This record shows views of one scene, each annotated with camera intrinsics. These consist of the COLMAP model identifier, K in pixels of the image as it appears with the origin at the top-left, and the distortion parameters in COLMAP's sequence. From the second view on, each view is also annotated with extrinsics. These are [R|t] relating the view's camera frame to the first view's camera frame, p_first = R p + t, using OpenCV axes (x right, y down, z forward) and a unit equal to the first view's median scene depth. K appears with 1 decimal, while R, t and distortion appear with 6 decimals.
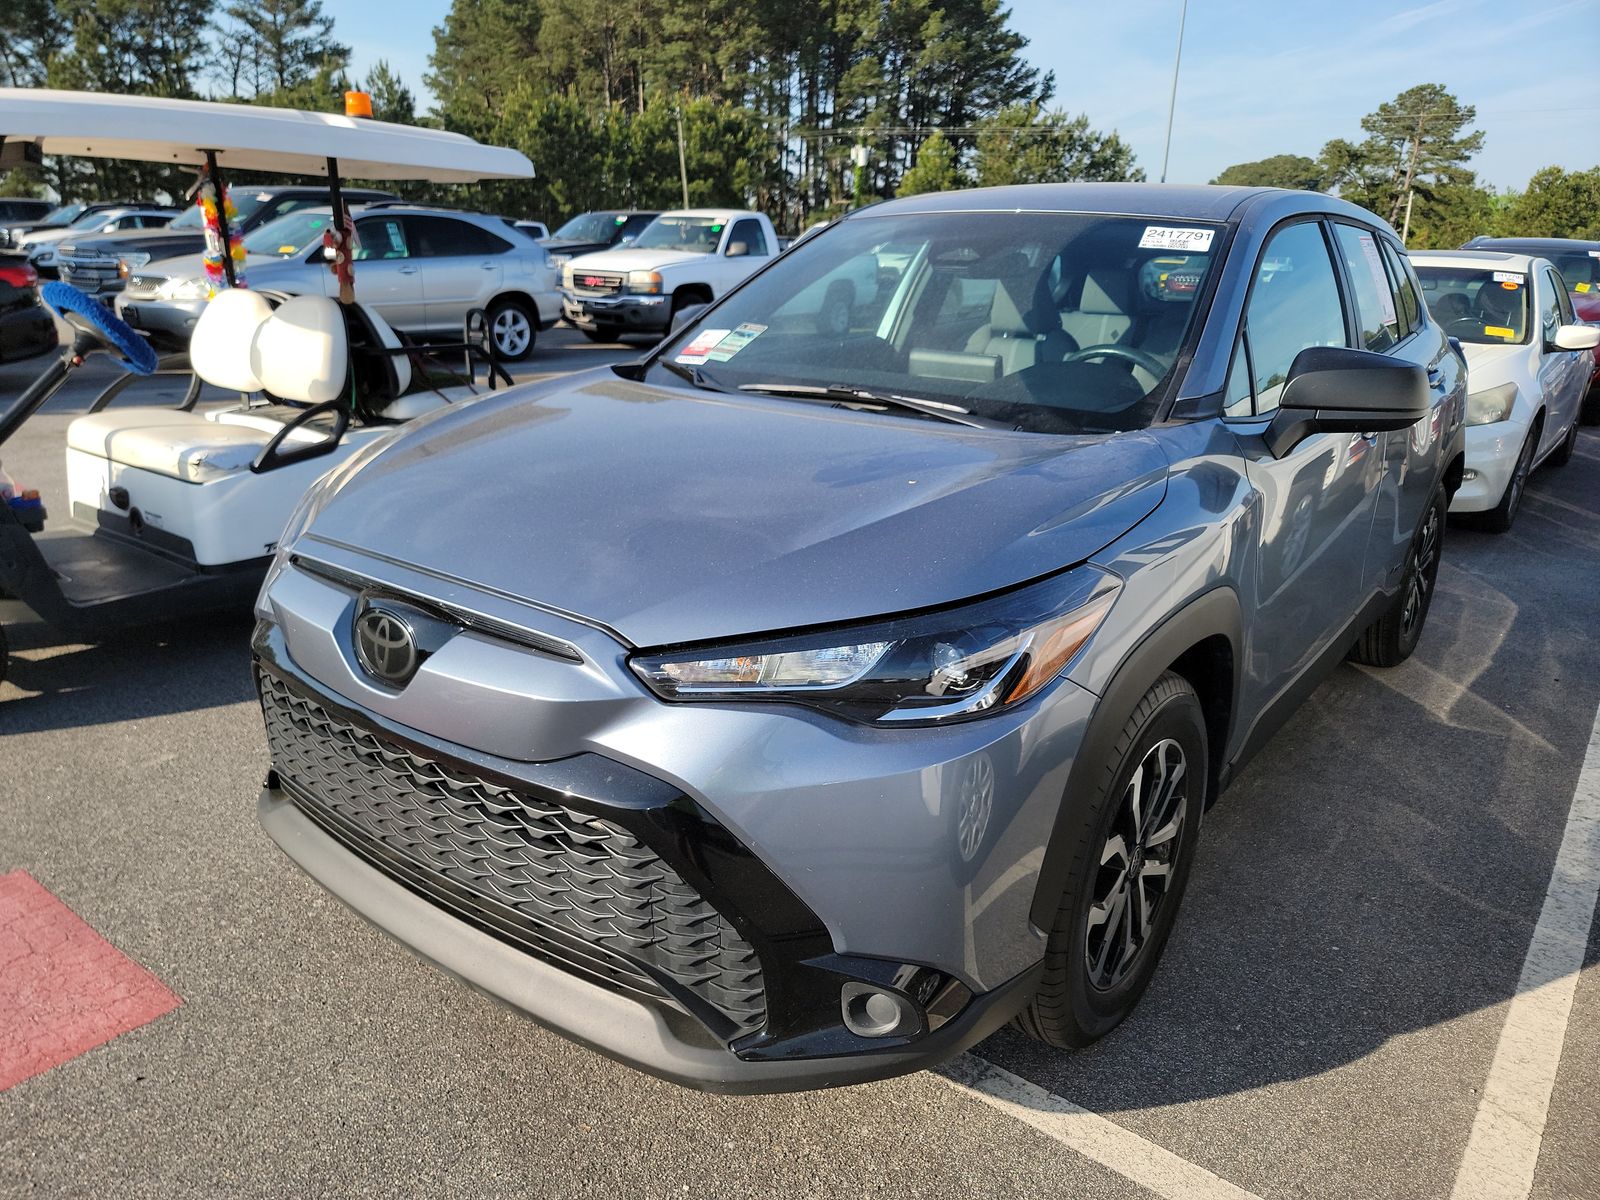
lens RADIAL K [[1121.1, 0, 797.4], [0, 1121.1, 609.9], [0, 0, 1]] dist [0.072982, -0.058839]
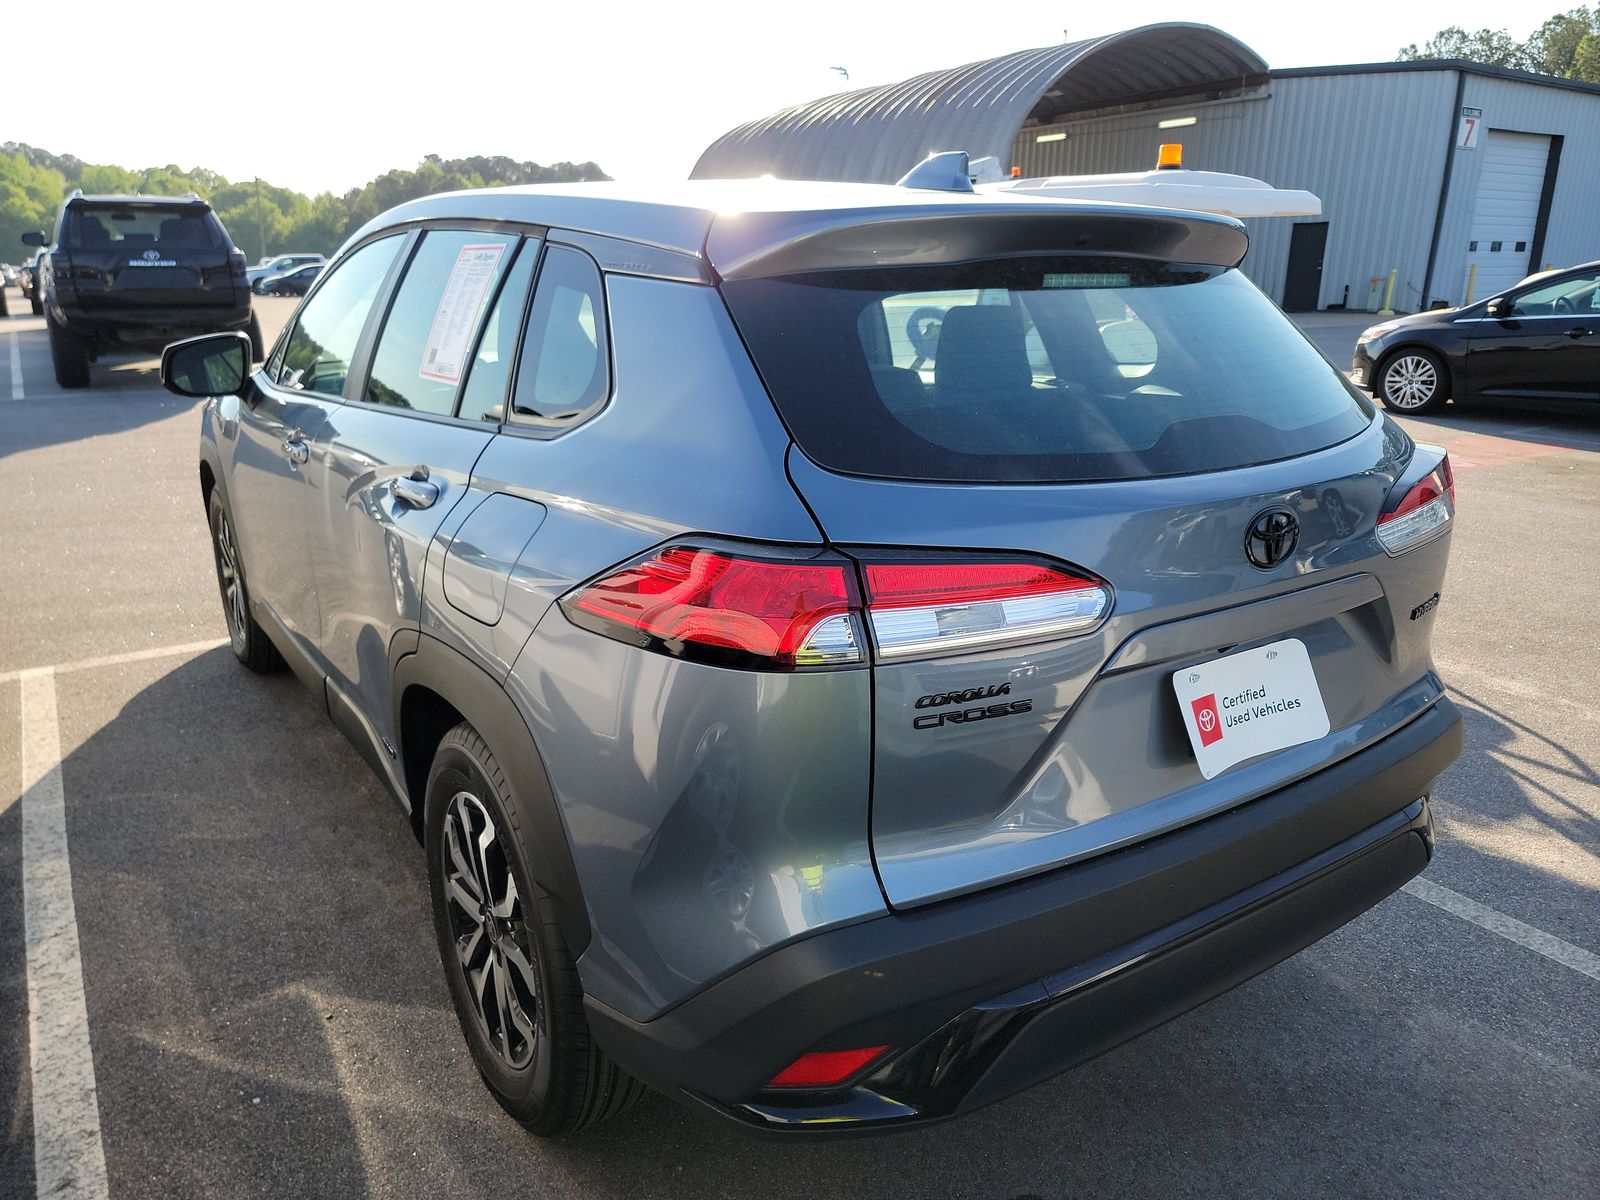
lens RADIAL K [[1121.1, 0, 799.6], [0, 1121.1, 597.2], [0, 0, 1]] dist [0.072982, -0.058839]
pose [[-0.316738, 0.250784, -0.914759, 1.109882], [-0.309634, 0.884243, 0.349630, -0.447384], [0.896551, 0.393981, -0.202423, 1.419224]]
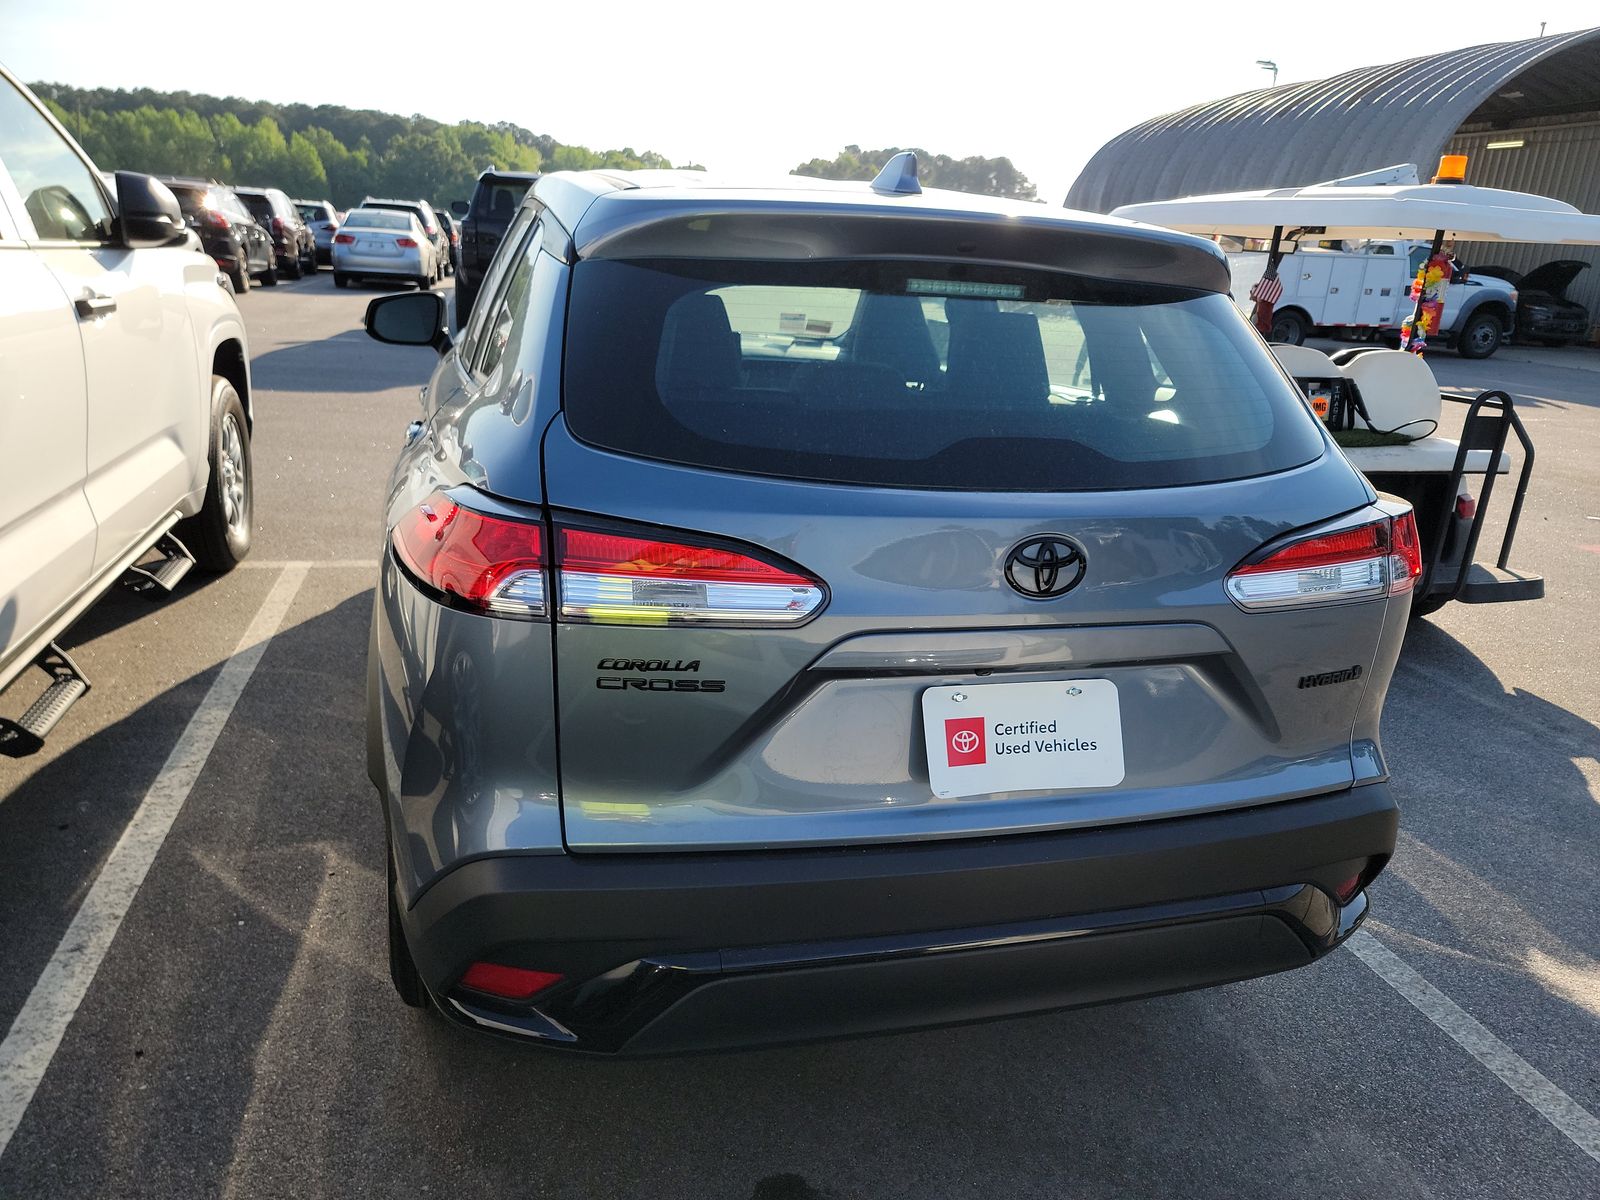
lens RADIAL K [[1121.1, 0, 828.6], [0, 1121.1, 616.8], [0, 0, 1]] dist [0.072982, -0.058839]
pose [[-0.593368, 0.196972, -0.780459, 1.019204], [-0.324914, 0.828484, 0.456119, -0.526526], [0.736441, 0.524229, -0.427597, 1.630241]]
